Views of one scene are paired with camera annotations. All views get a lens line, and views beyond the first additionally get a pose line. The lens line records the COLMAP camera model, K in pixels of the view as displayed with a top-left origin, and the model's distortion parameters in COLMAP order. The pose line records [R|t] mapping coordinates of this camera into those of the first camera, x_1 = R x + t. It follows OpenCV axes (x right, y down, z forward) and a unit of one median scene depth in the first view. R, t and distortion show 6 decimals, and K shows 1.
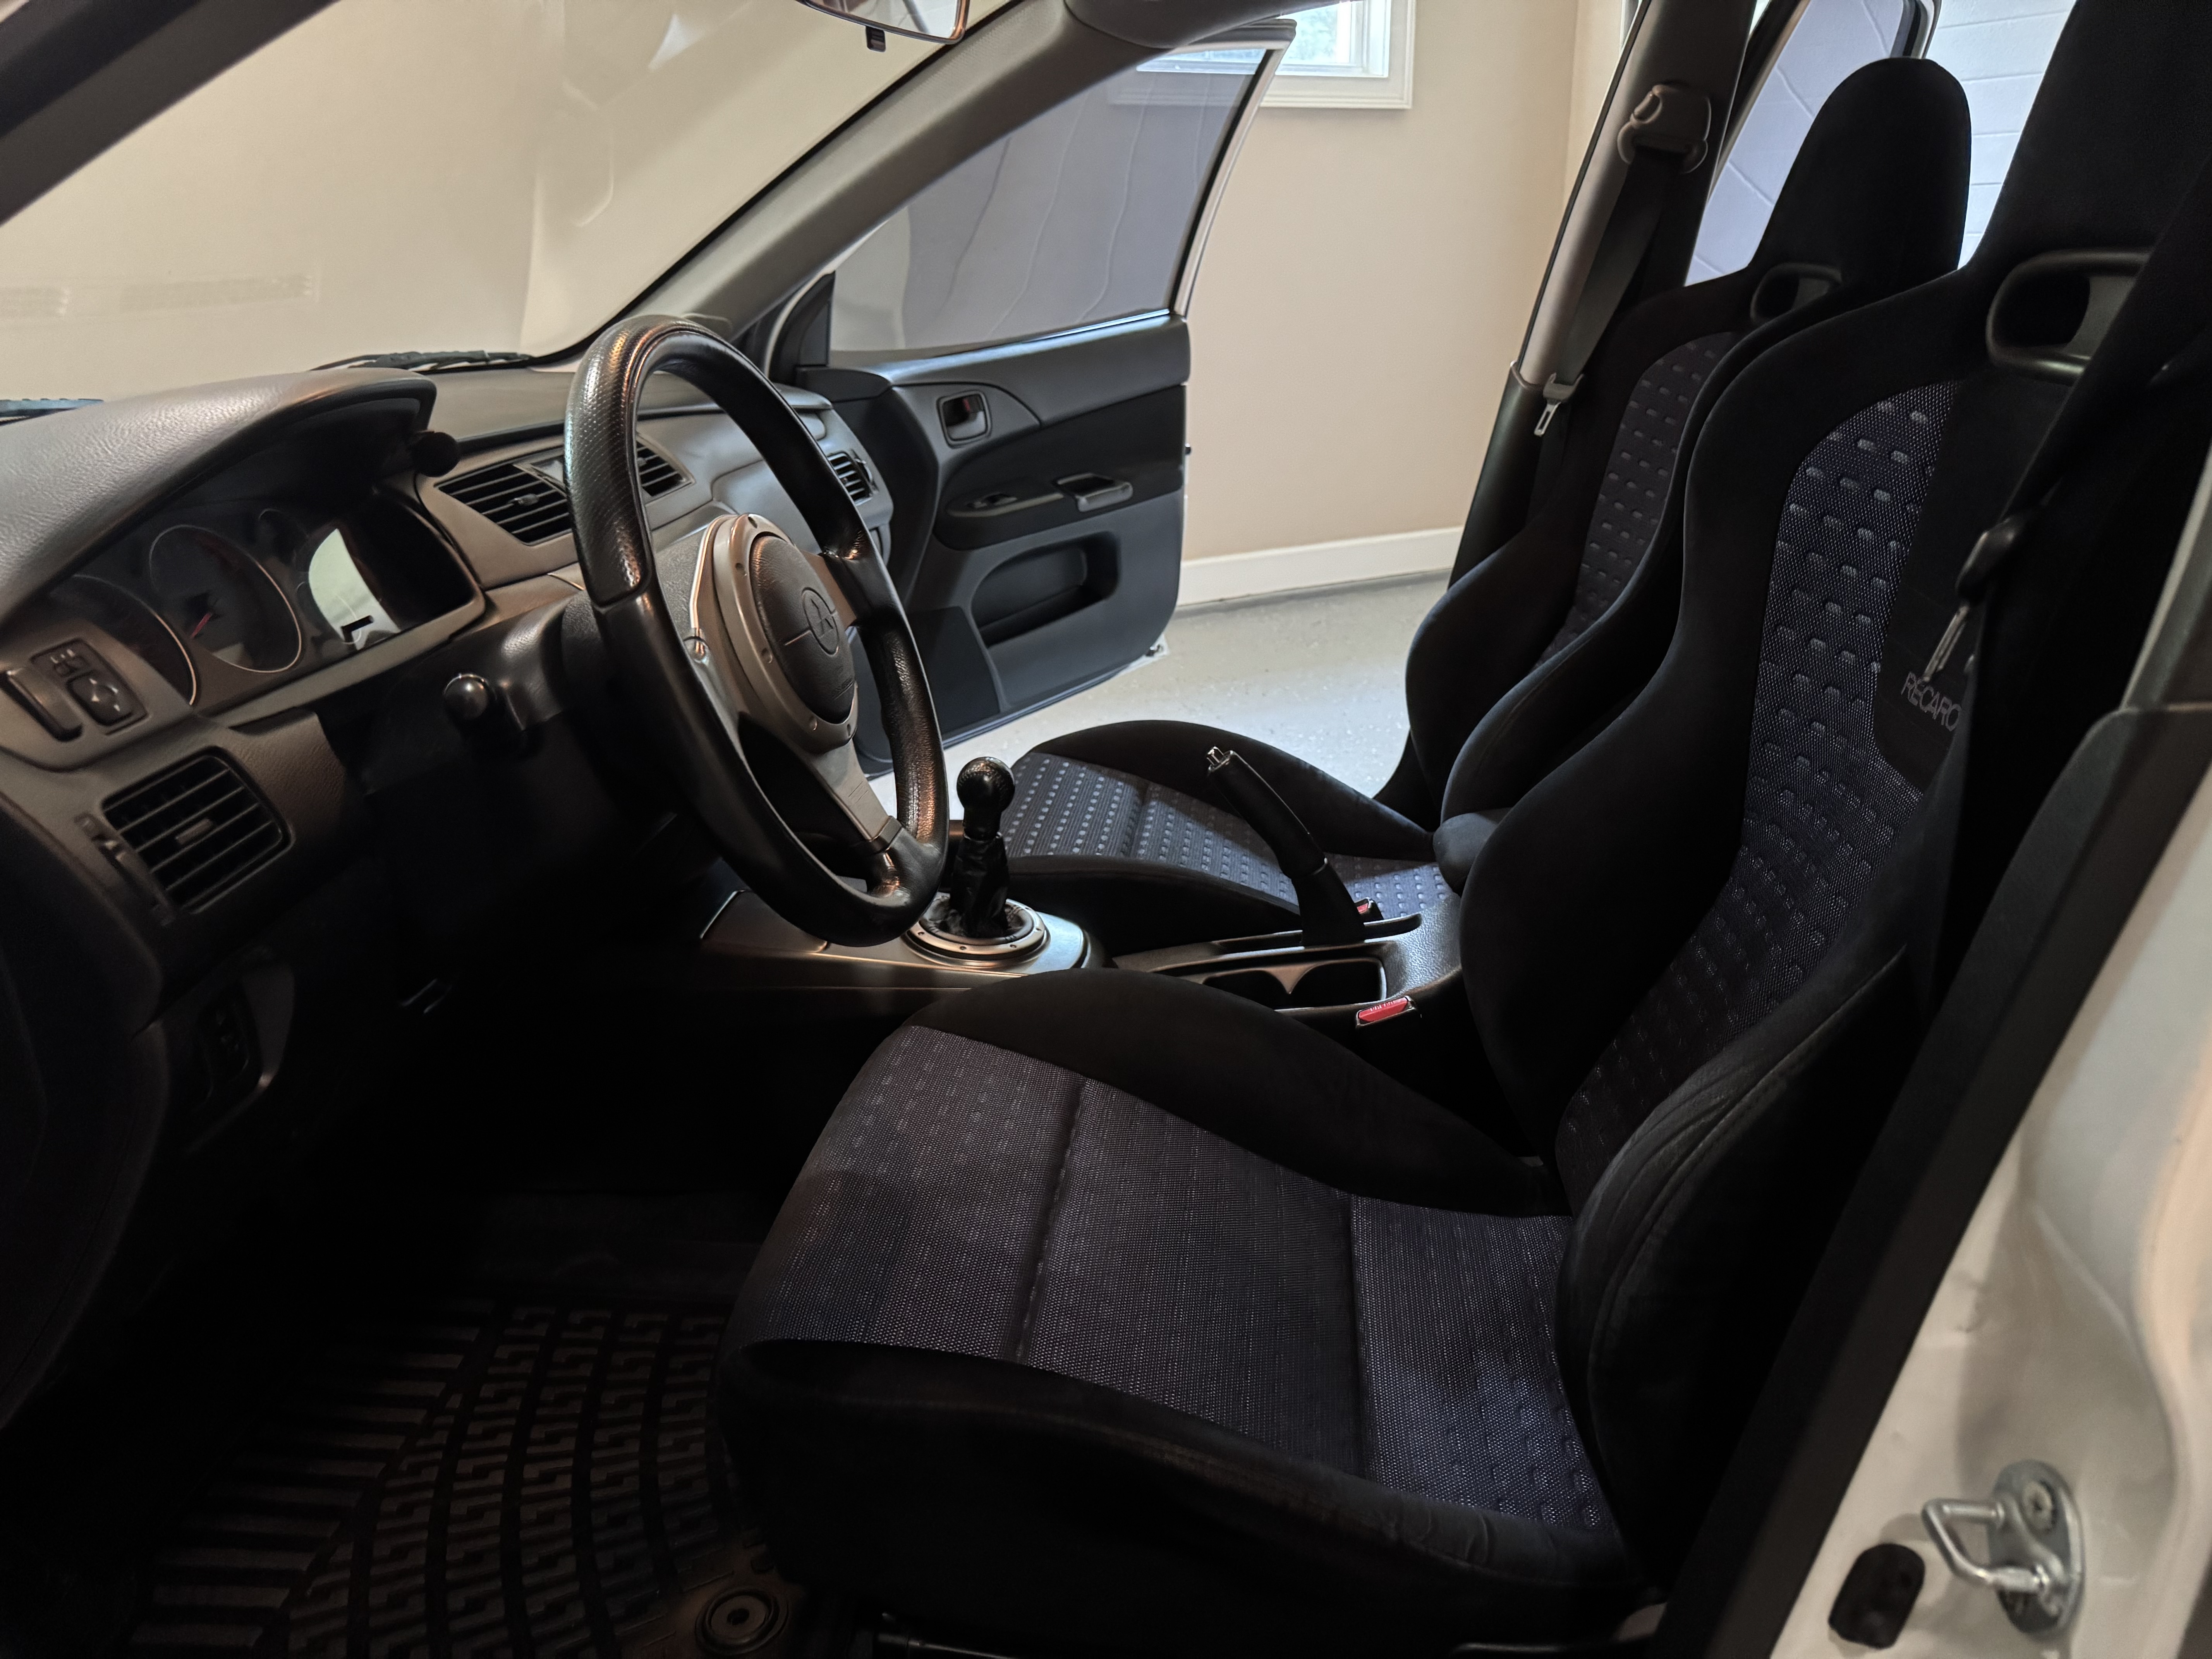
lens RADIAL K [[1523.9, 0, 1106.0], [0, 1523.9, 829.5], [0, 0, 1]] dist [0.104379, -0.196367]
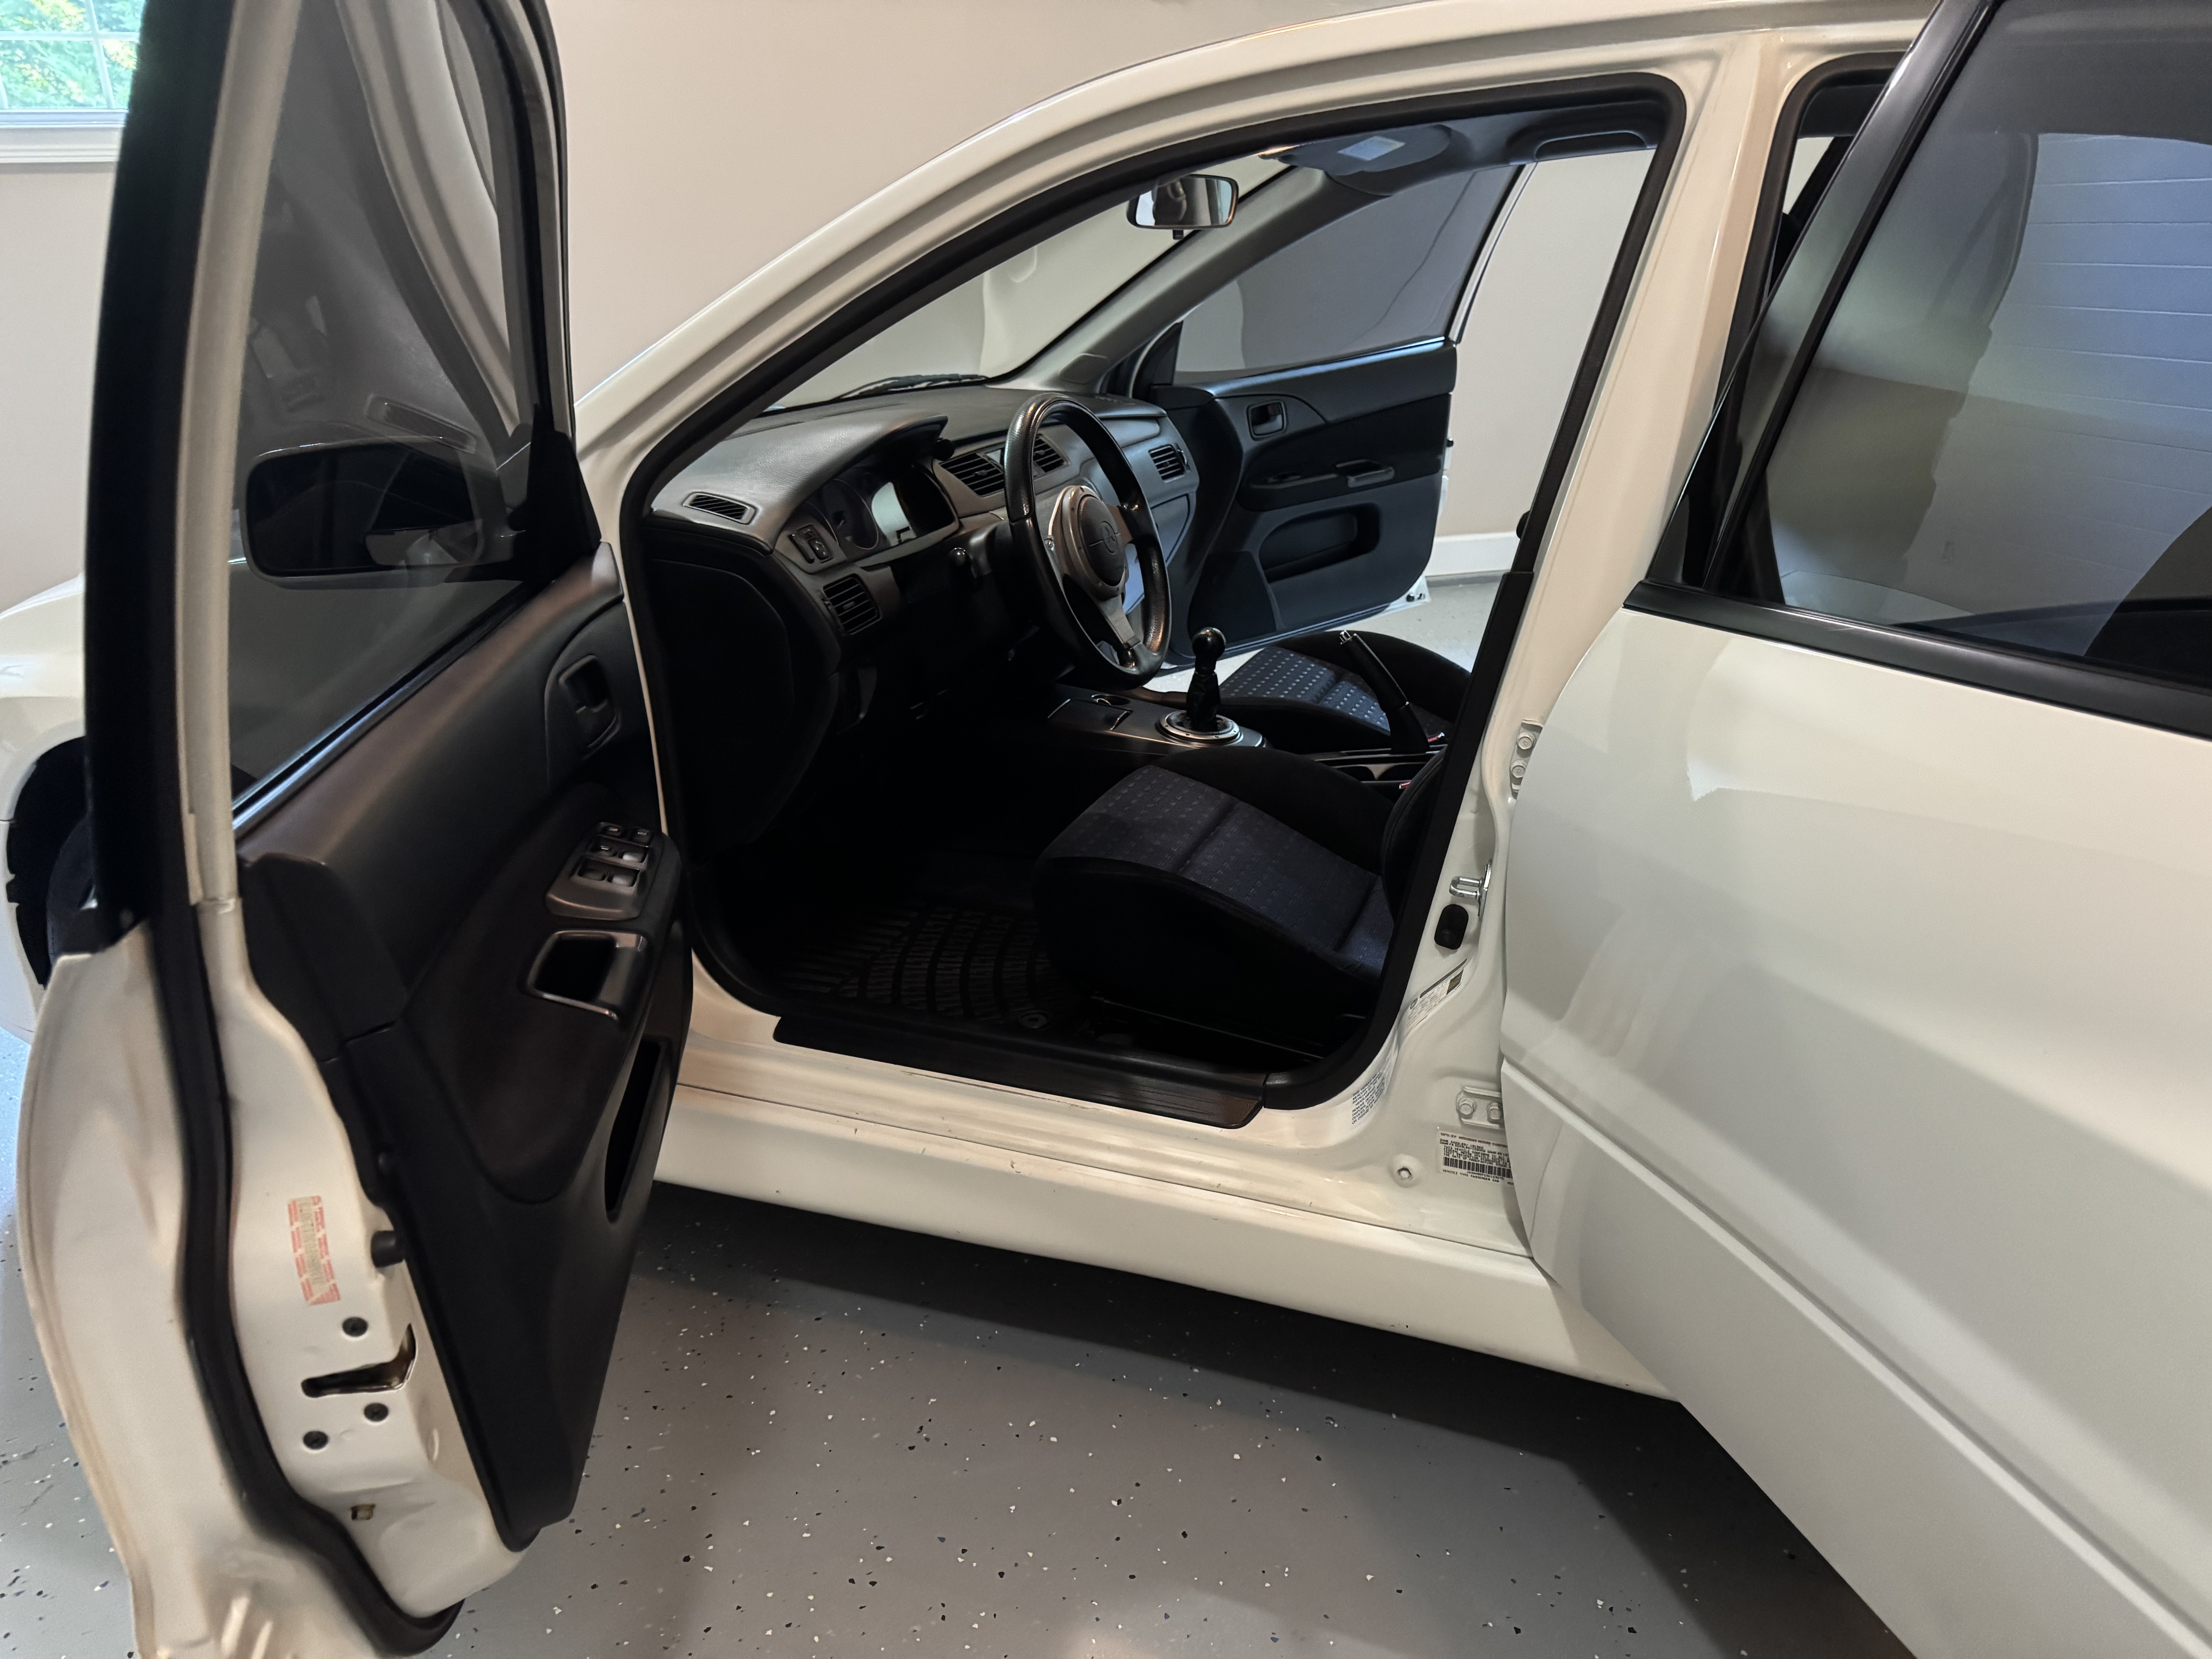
lens RADIAL K [[1523.9, 0, 1106.0], [0, 1523.9, 829.5], [0, 0, 1]] dist [0.104379, -0.196367]
pose [[0.966126, 0.095480, -0.239758, 0.254898], [-0.090627, 0.995396, 0.031214, 0.143959], [0.241634, -0.008428, 0.970331, -0.759781]]
